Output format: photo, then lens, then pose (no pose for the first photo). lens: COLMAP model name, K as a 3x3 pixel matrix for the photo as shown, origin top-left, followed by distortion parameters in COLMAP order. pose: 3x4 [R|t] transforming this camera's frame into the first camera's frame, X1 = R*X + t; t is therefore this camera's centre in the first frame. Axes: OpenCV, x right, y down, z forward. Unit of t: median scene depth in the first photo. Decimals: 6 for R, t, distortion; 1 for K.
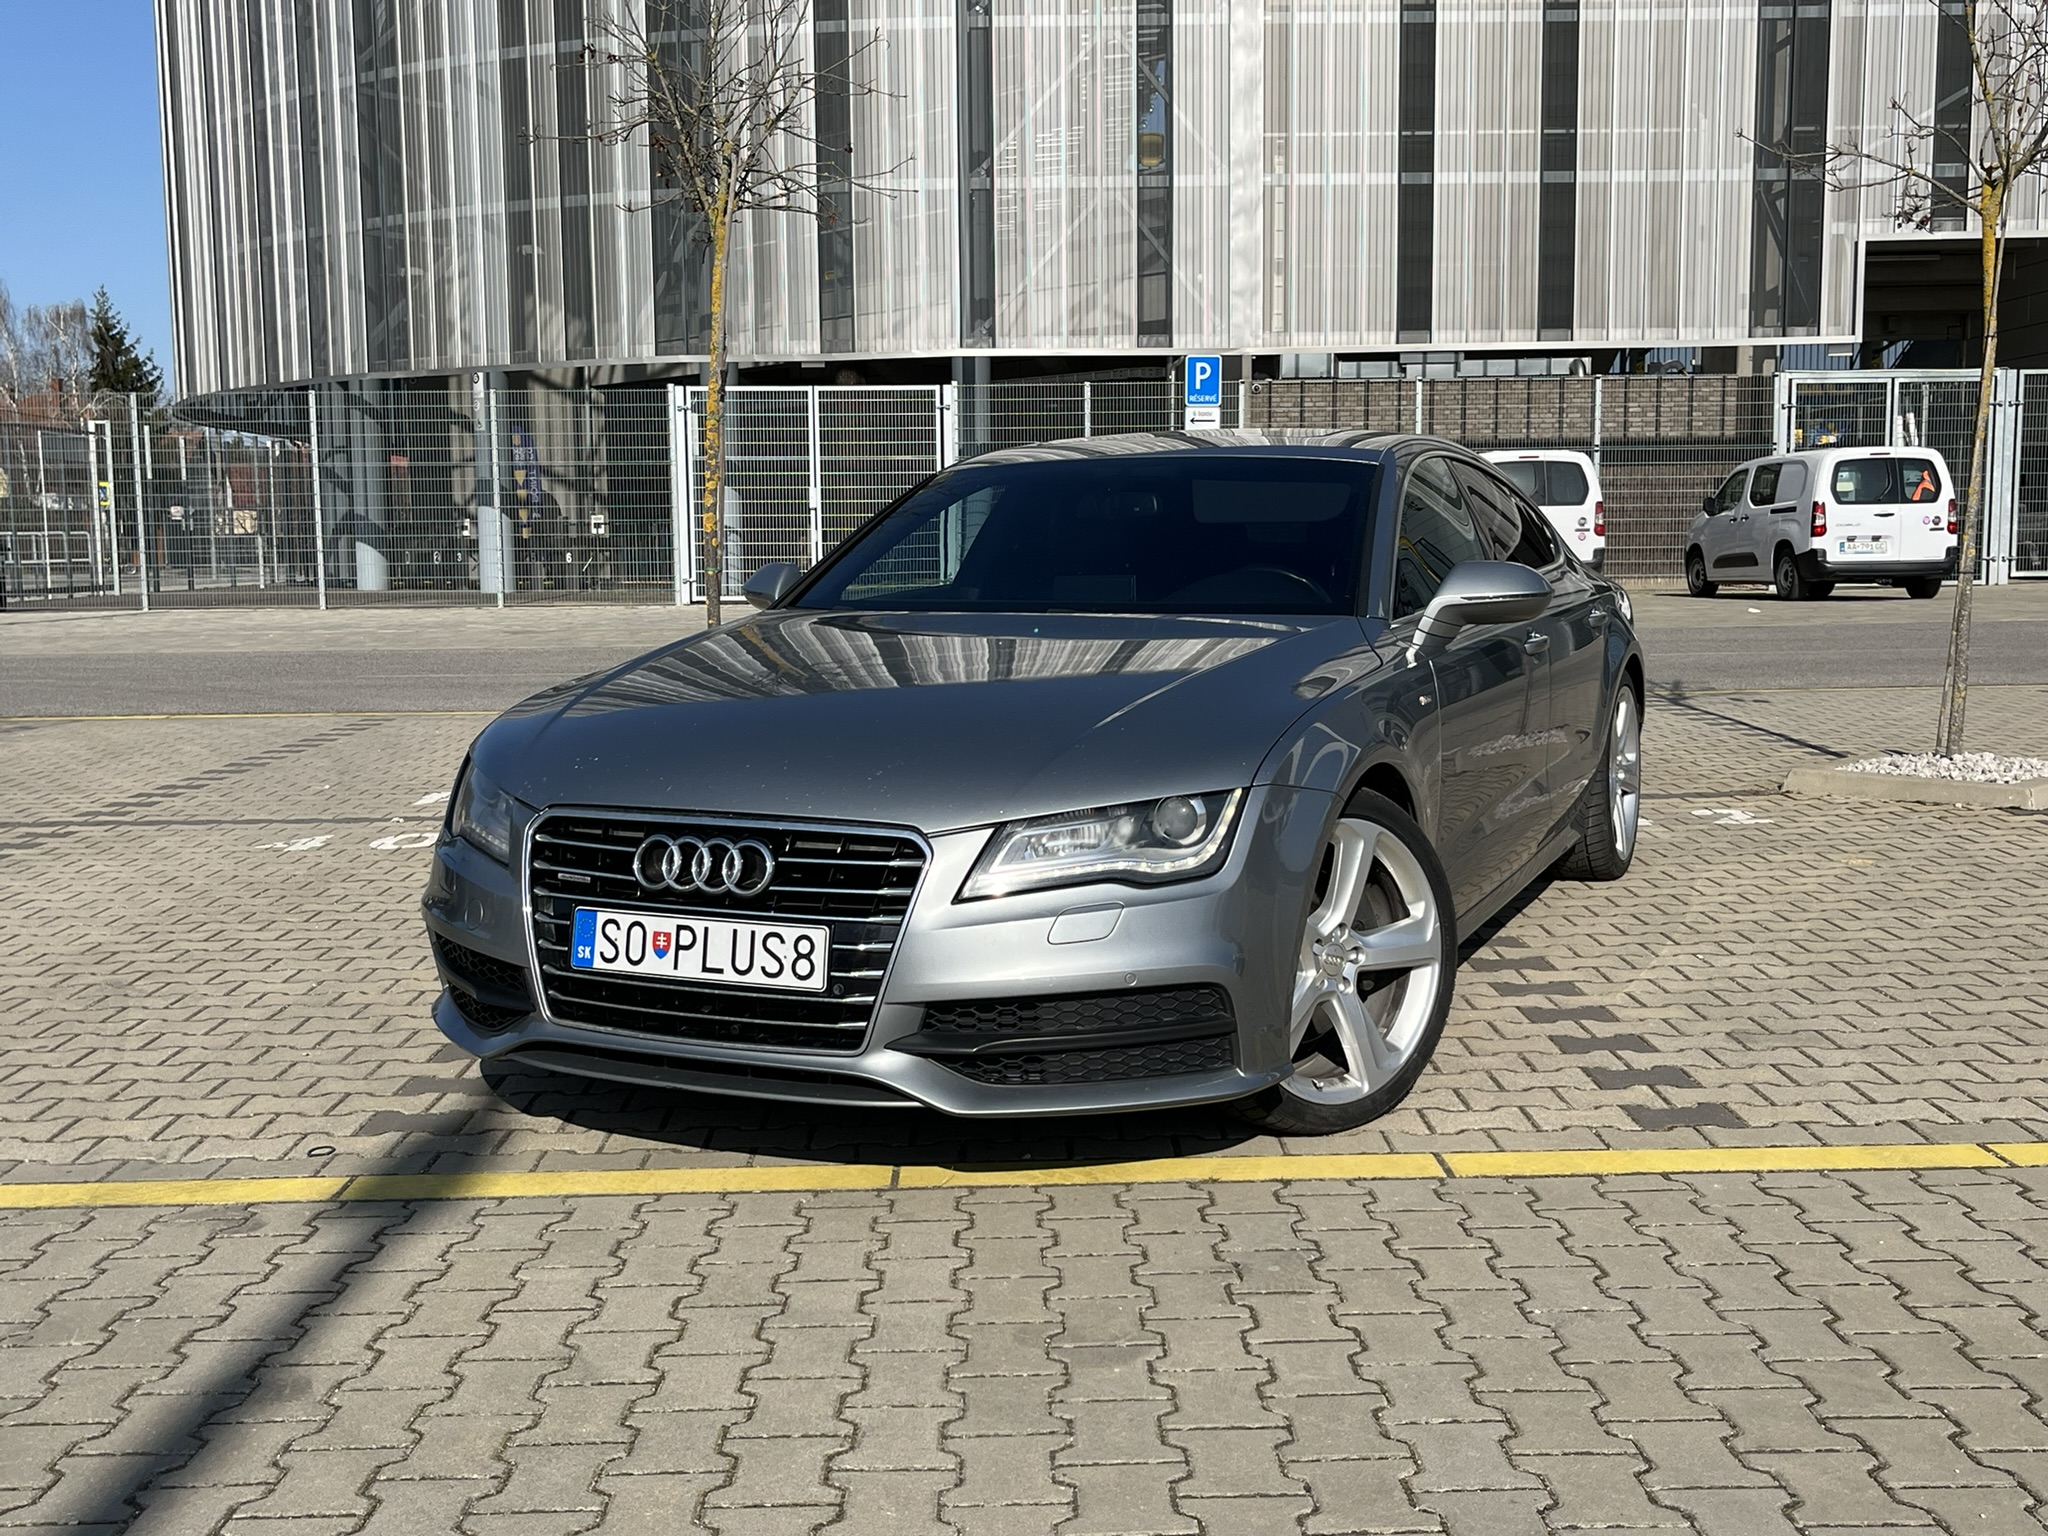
lens RADIAL K [[2086.5, 0, 1008.8], [0, 2086.5, 774.1], [0, 0, 1]] dist [0.025522, 0.000000]
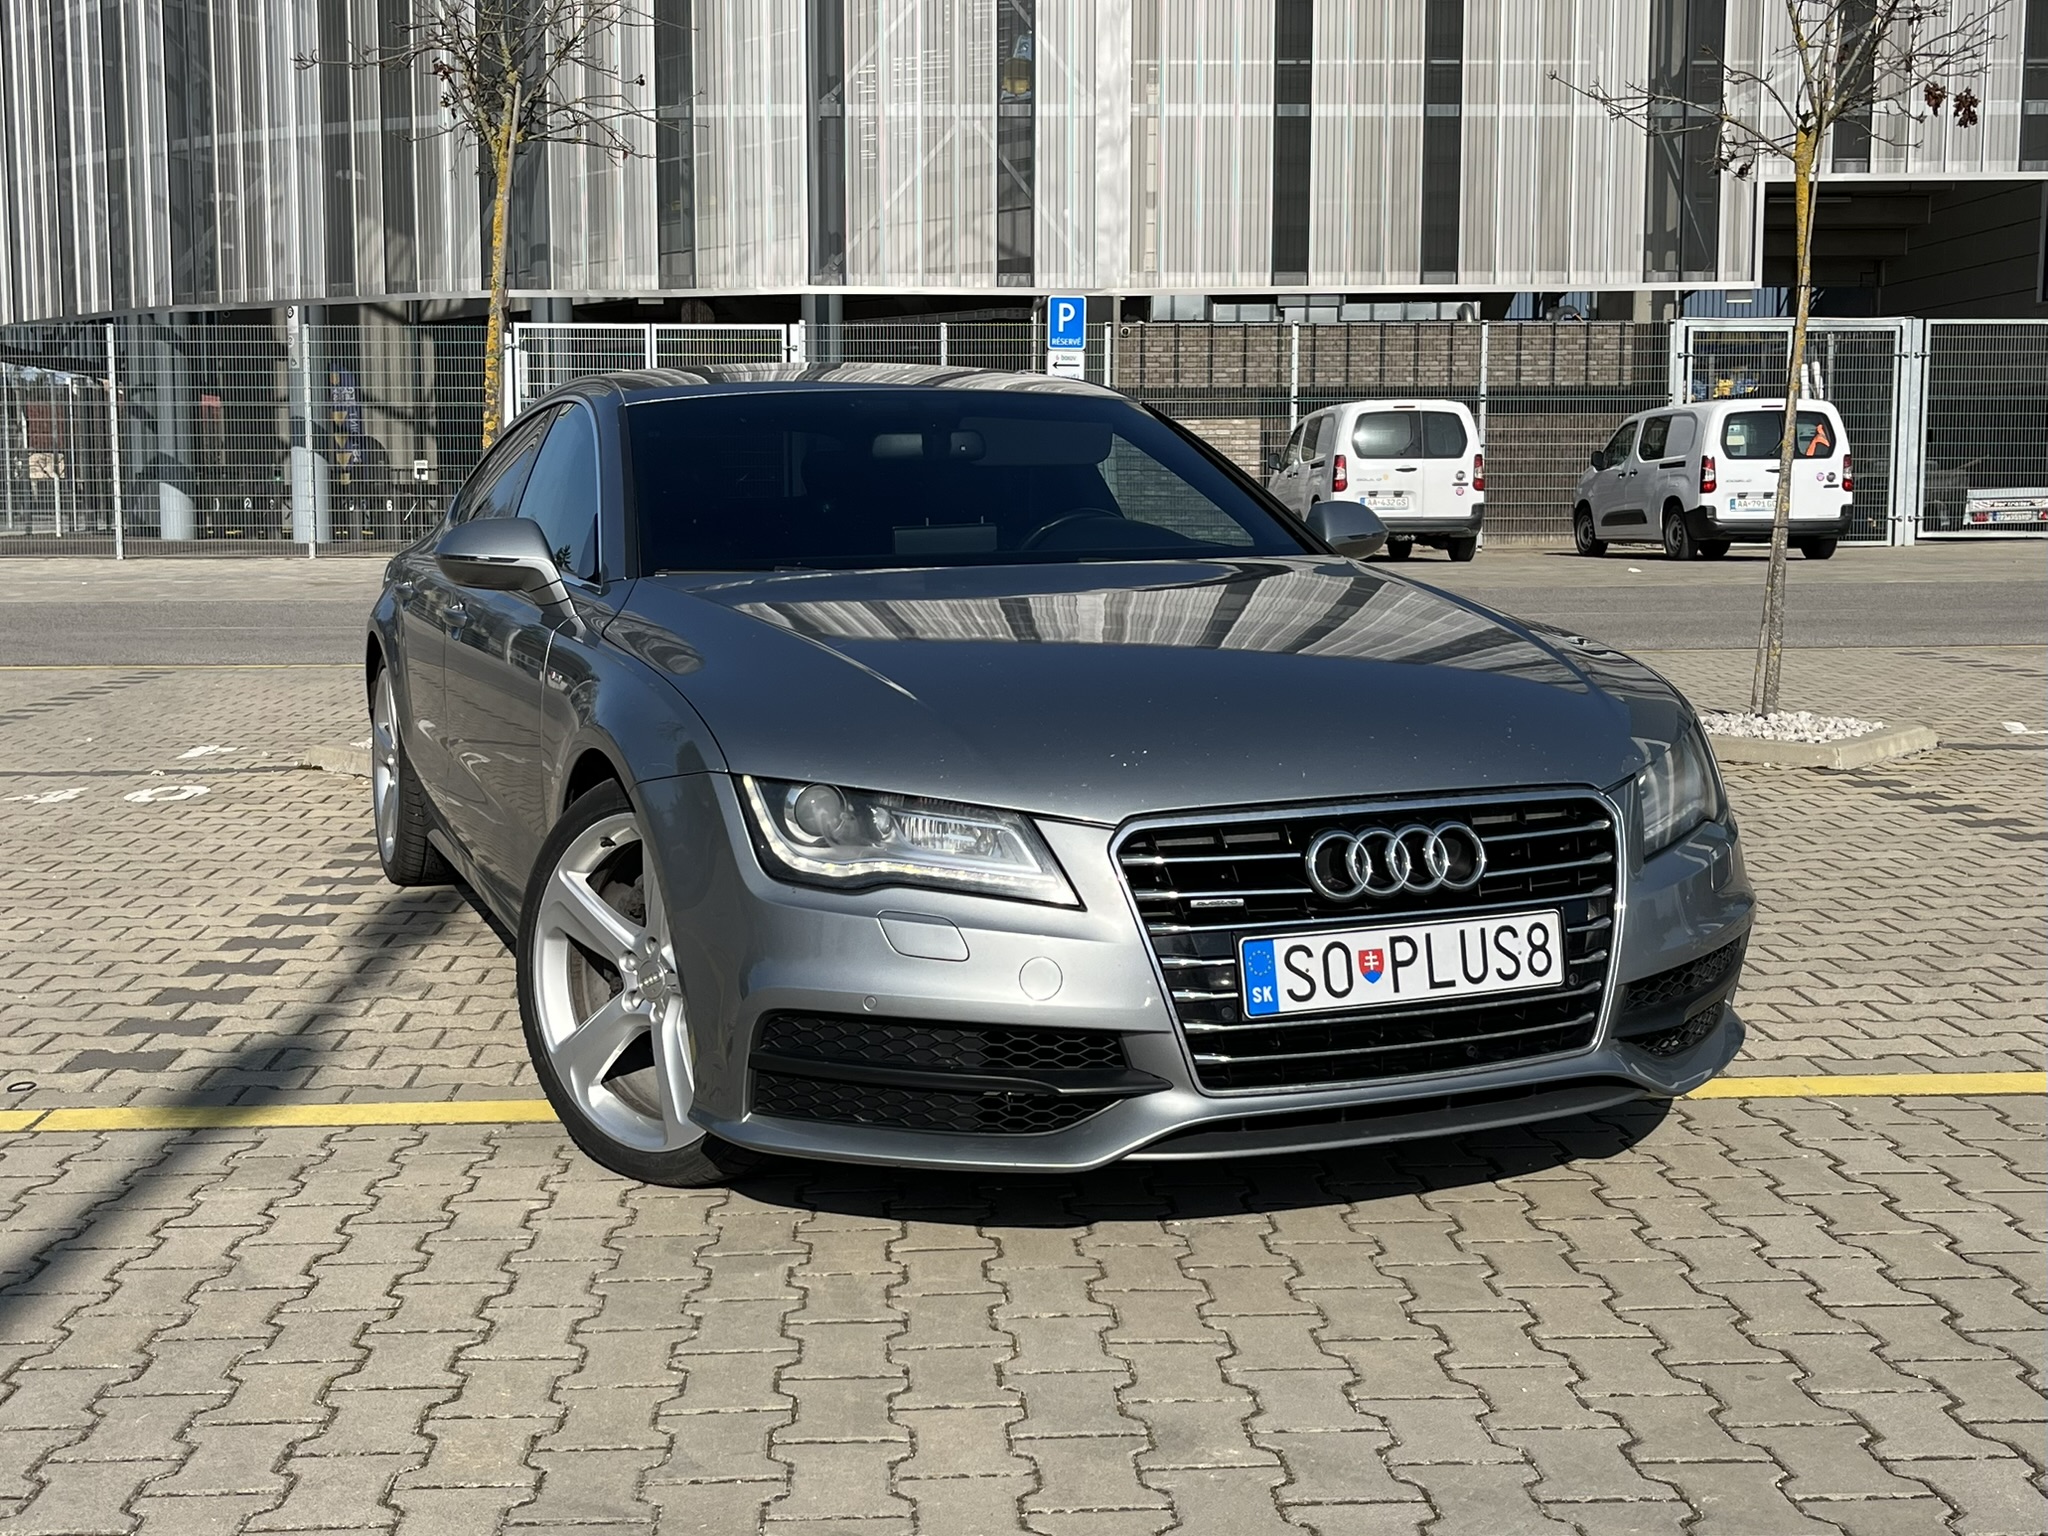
lens RADIAL K [[2257.5, 0, 932.6], [0, 2257.5, 717.9], [0, 0, 1]] dist [0.029950, 0.000000]
pose [[0.999744, 0.005537, 0.021934, 0.011456], [-0.005272, 0.999912, -0.012136, 0.002181], [-0.022000, 0.012017, 0.999686, -0.013055]]
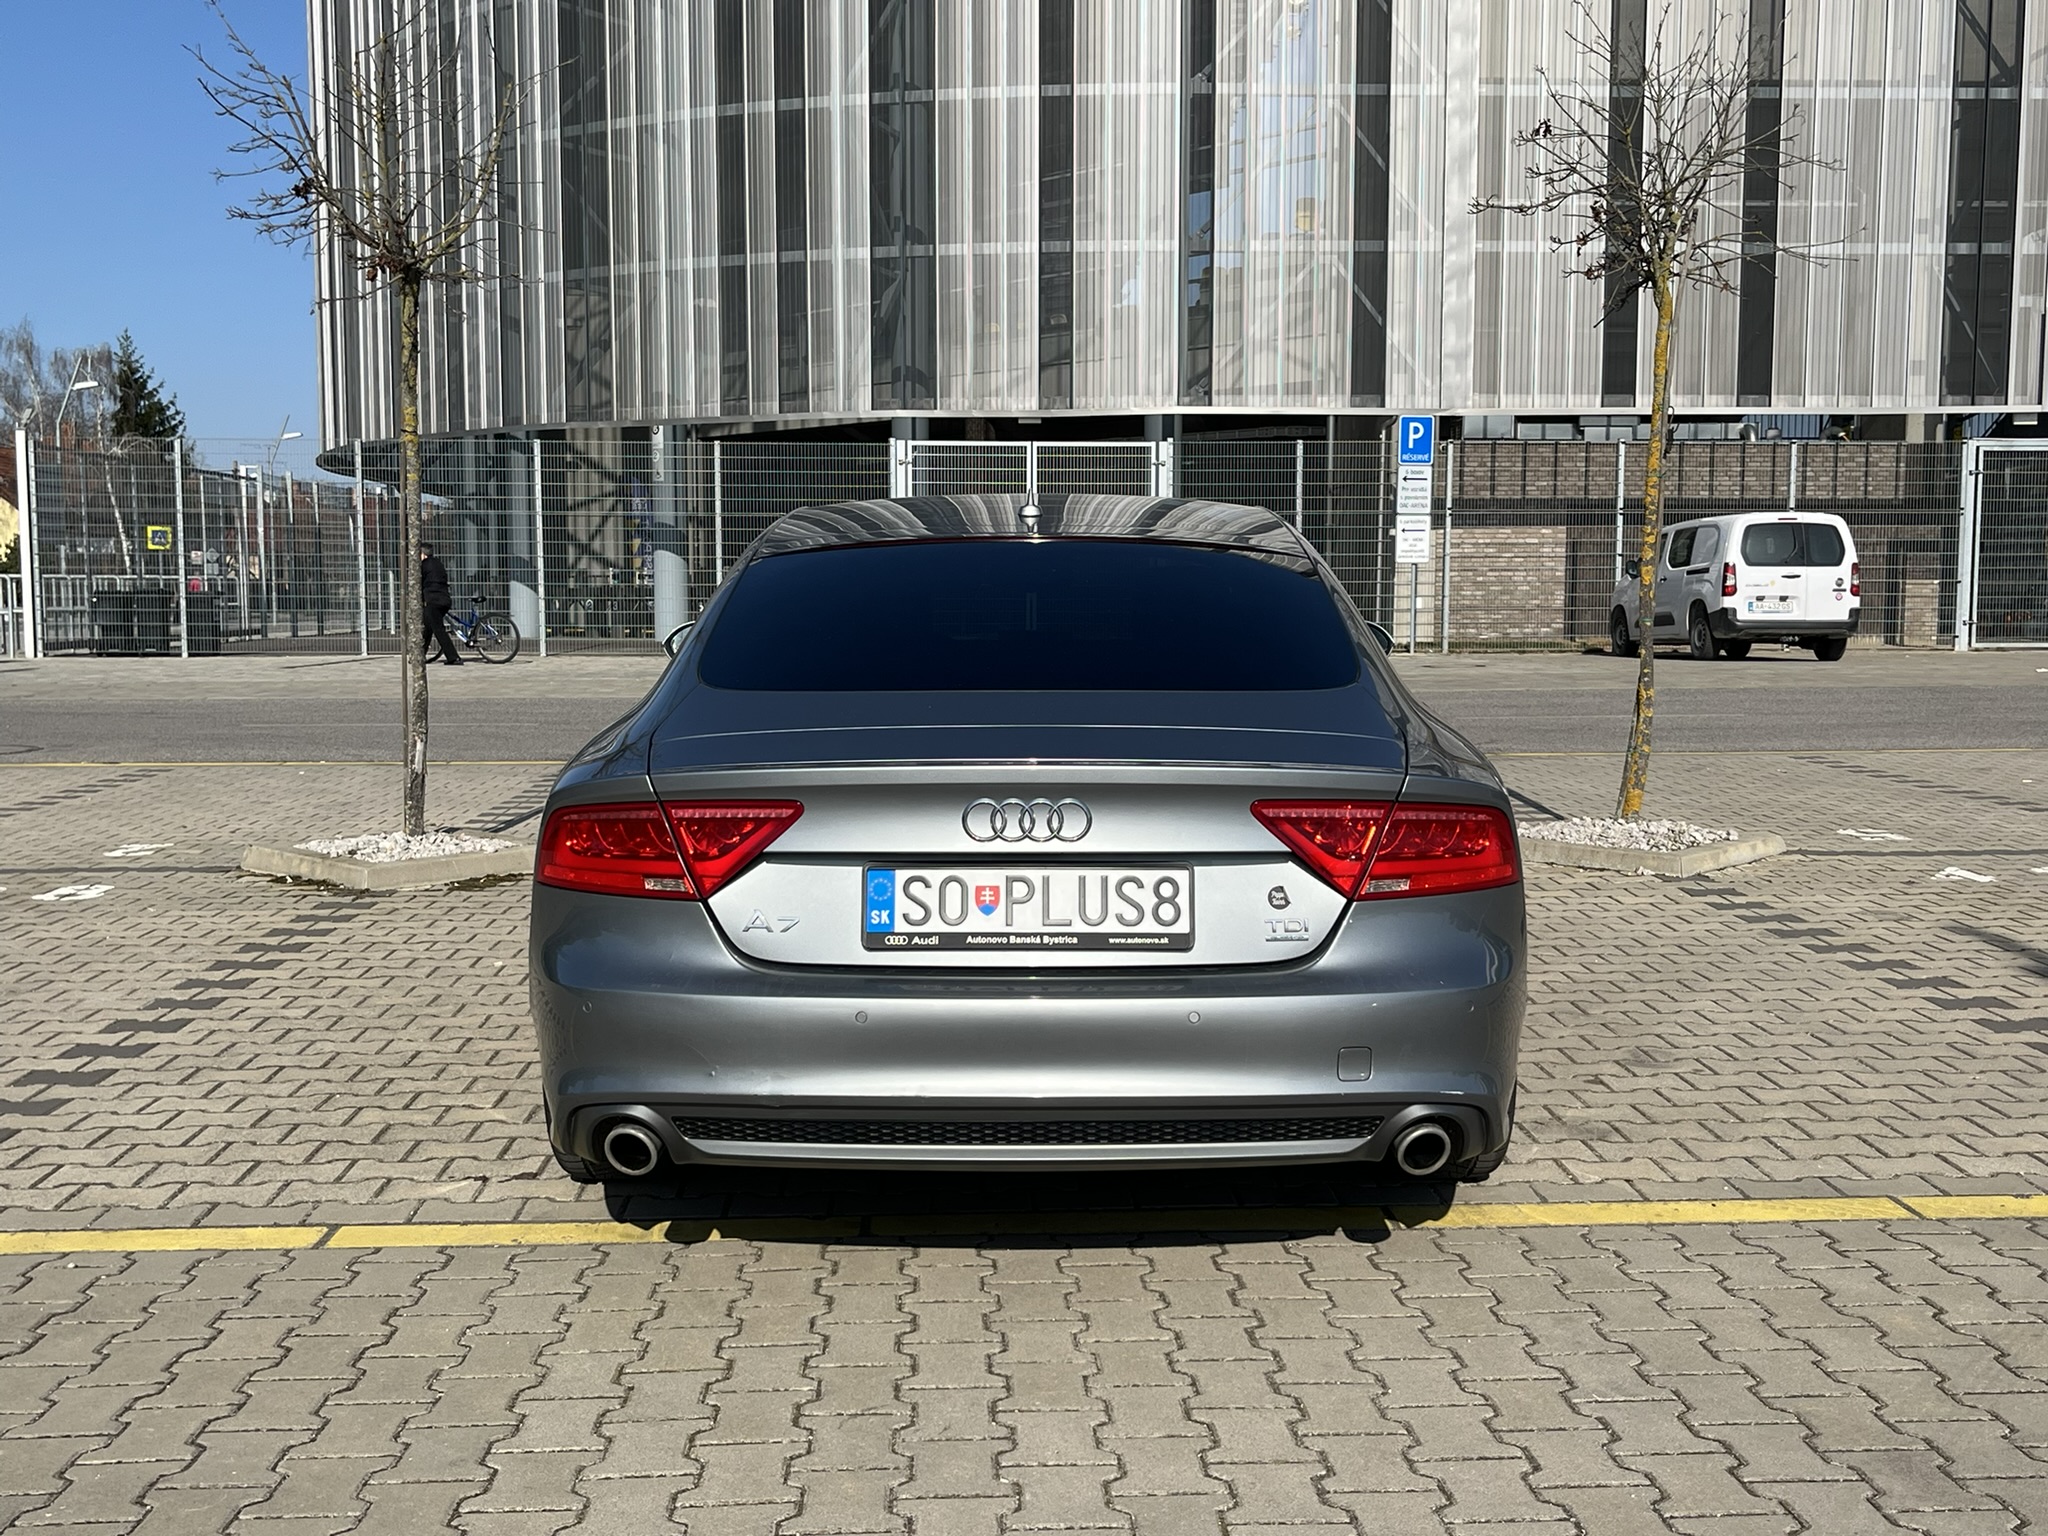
lens RADIAL K [[2086.5, 0, 991.9], [0, 2086.5, 792.4], [0, 0, 1]] dist [0.025522, 0.000000]
pose [[0.999264, 0.006642, 0.037784, -0.152419], [-0.006031, 0.999850, -0.016257, 0.002125], [-0.037886, 0.016017, 0.999154, -0.013553]]
